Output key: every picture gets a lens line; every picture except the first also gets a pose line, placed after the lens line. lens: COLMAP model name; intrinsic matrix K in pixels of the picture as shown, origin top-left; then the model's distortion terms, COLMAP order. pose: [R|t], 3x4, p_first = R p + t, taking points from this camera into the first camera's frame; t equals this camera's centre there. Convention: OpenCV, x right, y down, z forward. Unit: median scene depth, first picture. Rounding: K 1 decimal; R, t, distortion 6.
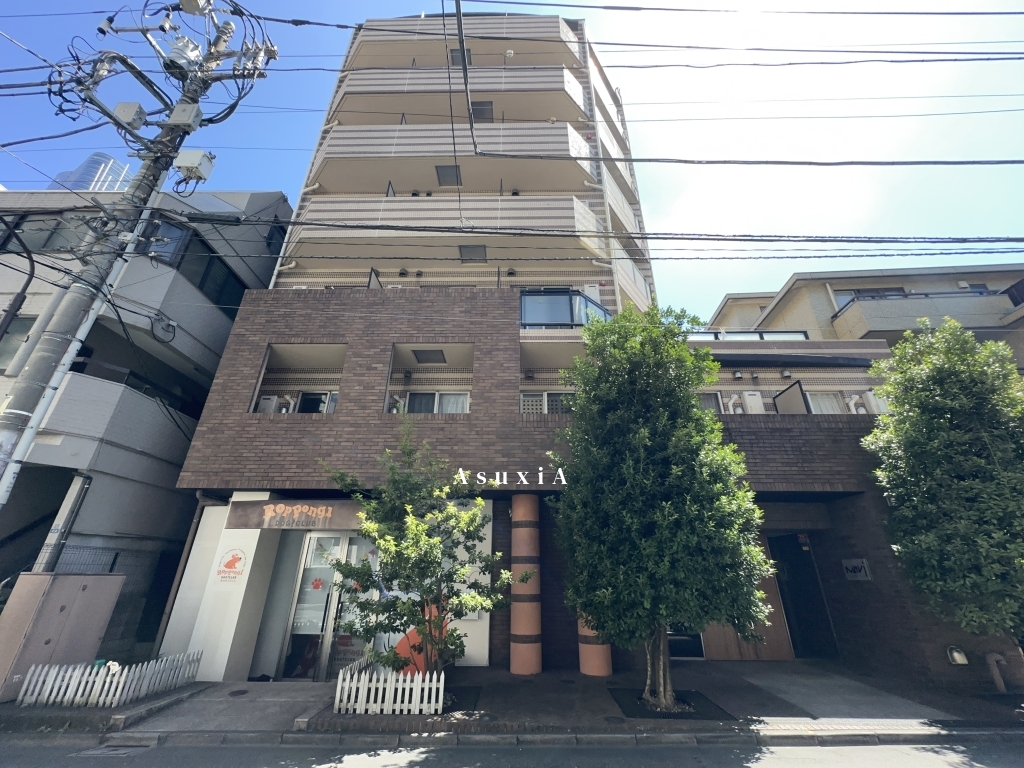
lens RADIAL K [[411.5, 0, 508.7], [0, 411.5, 381.1], [0, 0, 1]] dist [-0.002107, 0.000511]
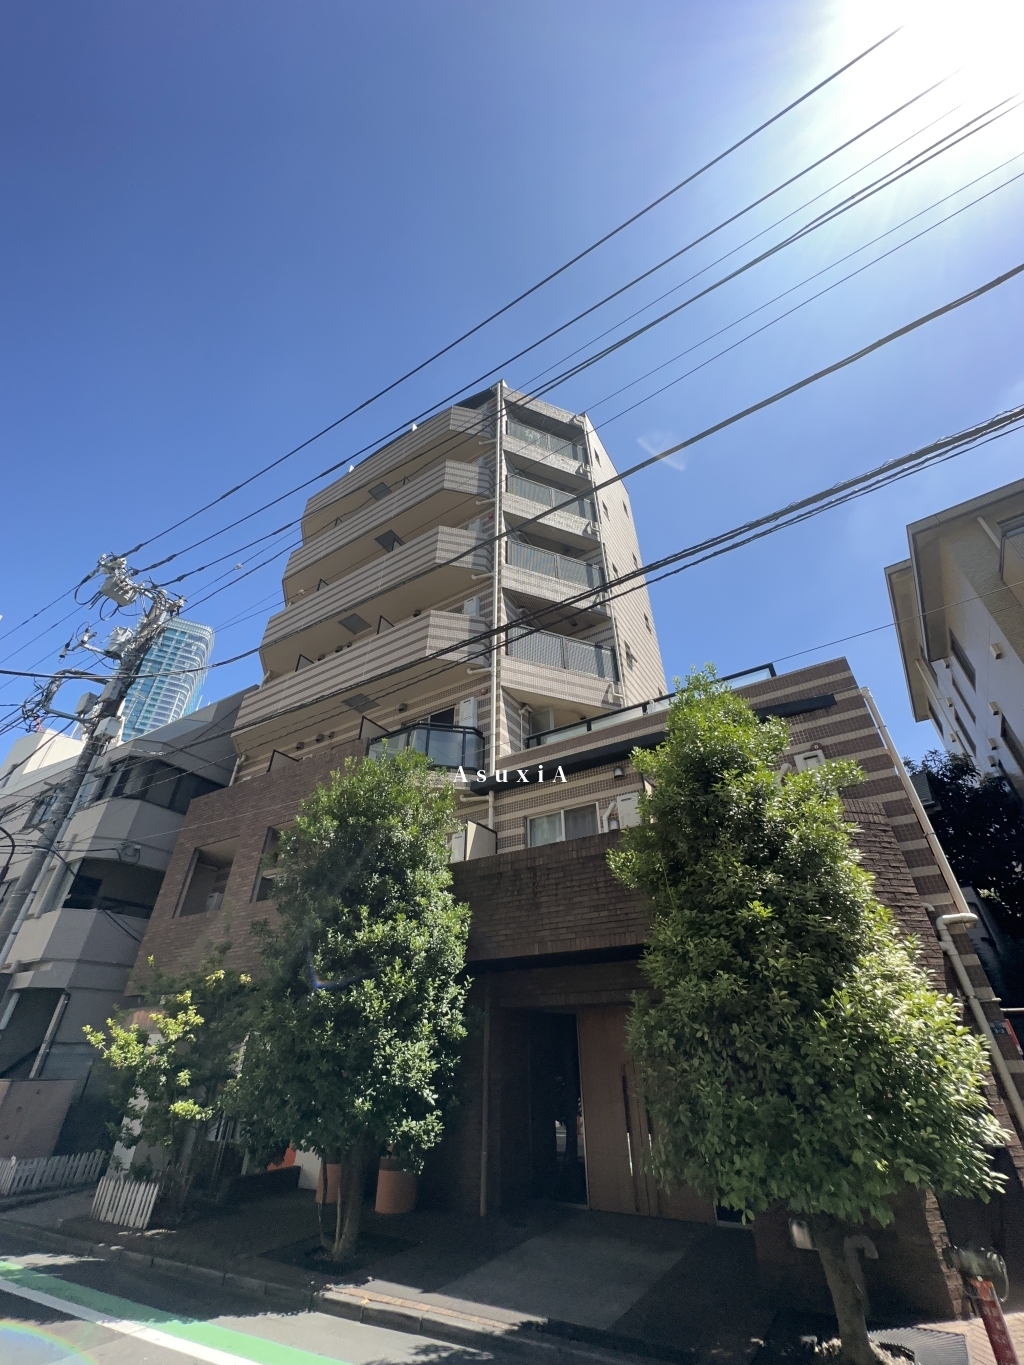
lens RADIAL K [[548.5, 0, 511.2], [0, 548.5, 680.0], [0, 0, 1]] dist [-0.002107, 0.000511]
pose [[0.858675, -0.302936, -0.413408, 1.039637], [0.231342, 0.948865, -0.214794, -0.006871], [0.457337, 0.088800, 0.884849, 0.037357]]
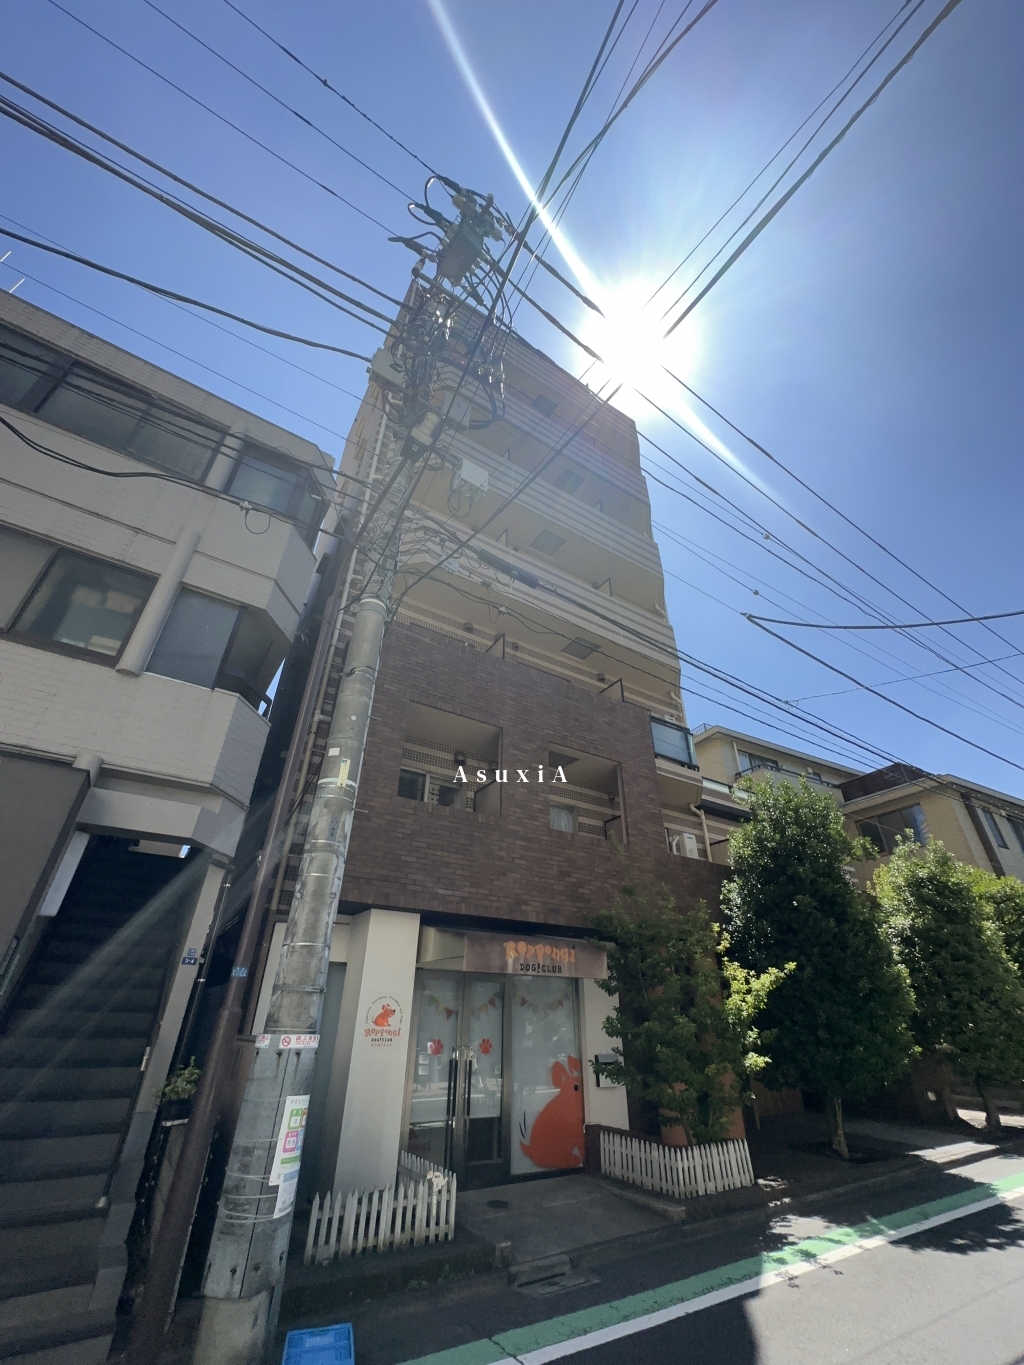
lens RADIAL K [[548.5, 0, 511.3], [0, 548.5, 682.4], [0, 0, 1]] dist [-0.002107, 0.000511]
pose [[0.833359, 0.290595, 0.470179, -1.036257], [-0.236981, 0.956340, -0.171035, 0.003514], [-0.499353, 0.031110, 0.865840, 0.060245]]
